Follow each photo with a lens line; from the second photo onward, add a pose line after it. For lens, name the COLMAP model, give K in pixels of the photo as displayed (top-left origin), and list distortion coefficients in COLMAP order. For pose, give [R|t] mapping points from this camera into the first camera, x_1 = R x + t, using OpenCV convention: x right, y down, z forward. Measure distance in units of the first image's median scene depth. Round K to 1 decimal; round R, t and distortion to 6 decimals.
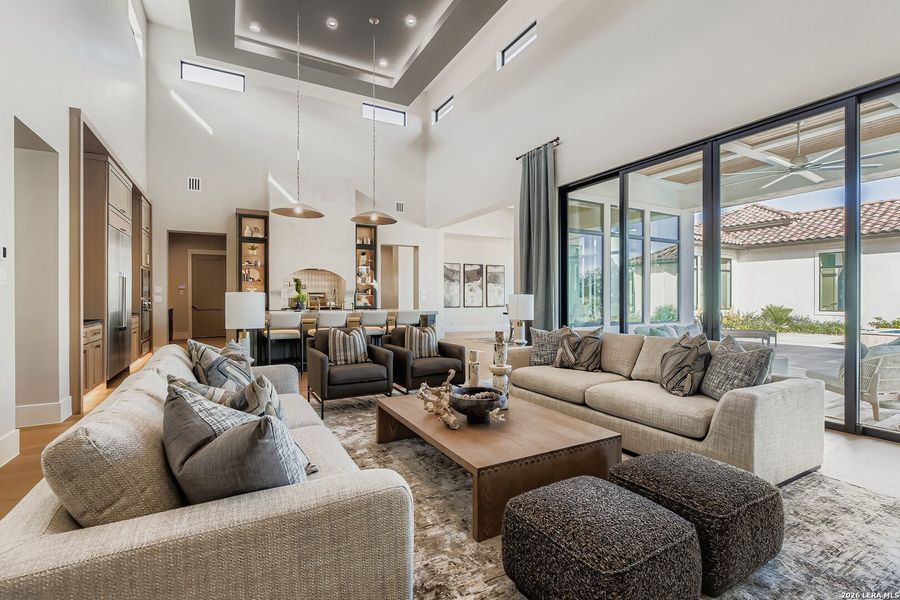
lens RADIAL K [[407.4, 0, 453.0], [0, 407.4, 294.9], [0, 0, 1]] dist [0.000449, 0.000071]
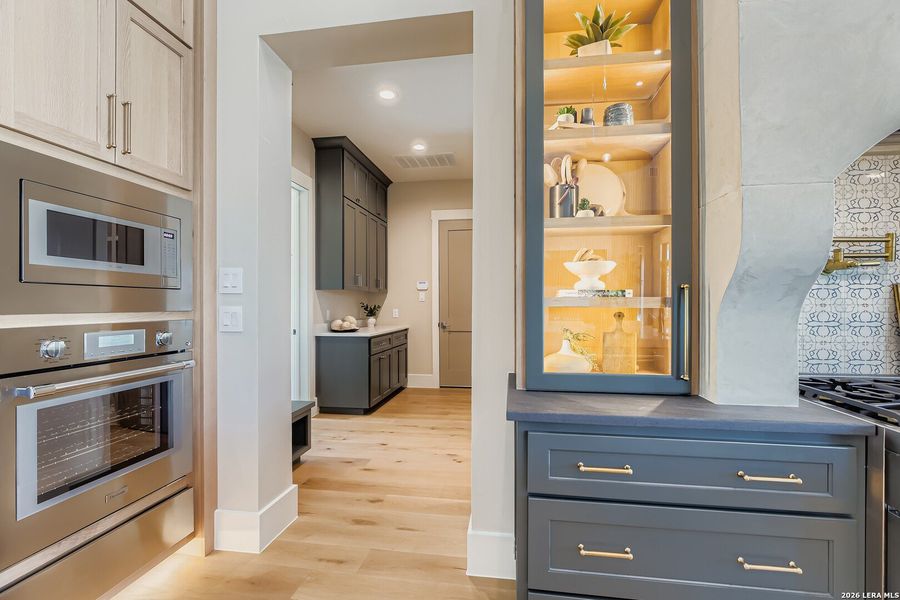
lens RADIAL K [[407.8, 0, 452.1], [0, 407.8, 301.1], [0, 0, 1]] dist [-0.002706, -0.000688]
pose [[0.793599, -0.002317, -0.608437, -0.427214], [0.001875, 0.999997, -0.001363, 0.001224], [0.608438, -0.000059, 0.793601, 0.811000]]
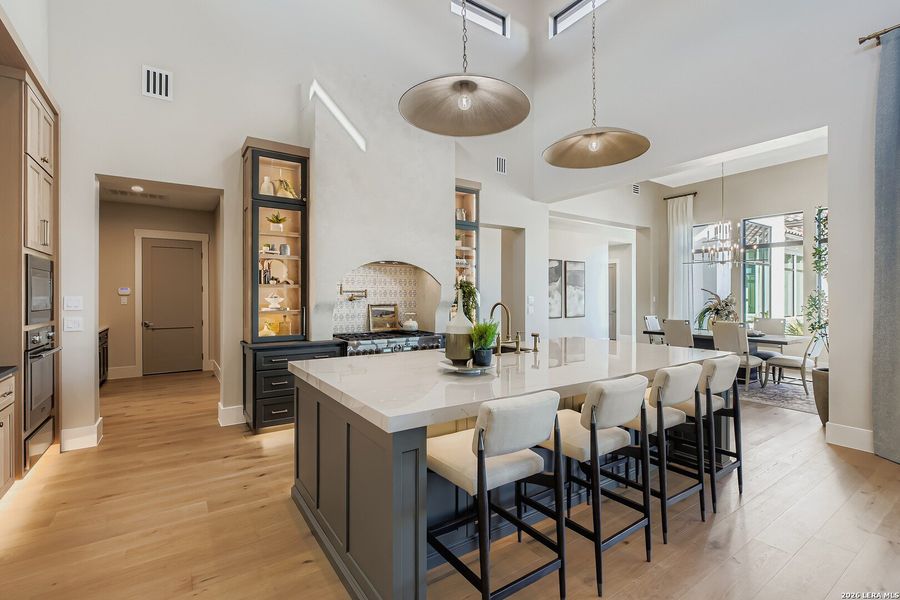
lens RADIAL K [[411.3, 0, 455.0], [0, 411.3, 293.2], [0, 0, 1]] dist [-0.003028, -0.000477]
pose [[0.995024, 0.001947, 0.099620, -0.315125], [-0.001667, 0.999994, -0.002889, -0.020647], [-0.099625, 0.002709, 0.995021, 0.457090]]
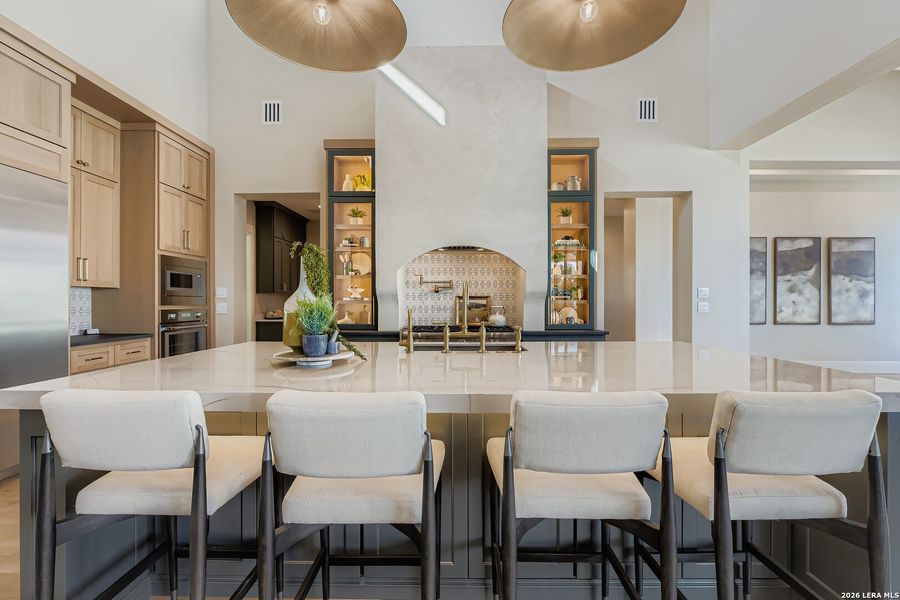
lens RADIAL K [[407.8, 0, 452.1], [0, 407.8, 301.1], [0, 0, 1]] dist [-0.002706, -0.000688]
pose [[0.869250, 0.001092, -0.494371, -0.113035], [0.001277, 0.999989, 0.004455, -0.001532], [0.494370, -0.004504, 0.869240, 0.586714]]
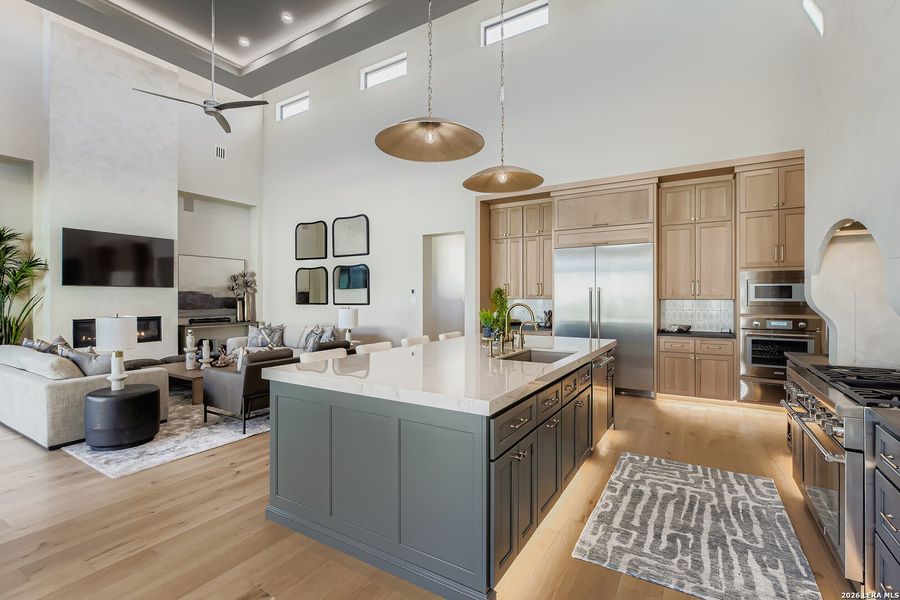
lens RADIAL K [[407.8, 0, 452.1], [0, 407.8, 301.1], [0, 0, 1]] dist [-0.002706, -0.000688]
pose [[-0.868659, 0.003171, -0.495401, -0.002621], [0.002857, 0.999995, 0.001391, -0.014340], [0.495403, -0.000207, -0.868663, 1.118270]]
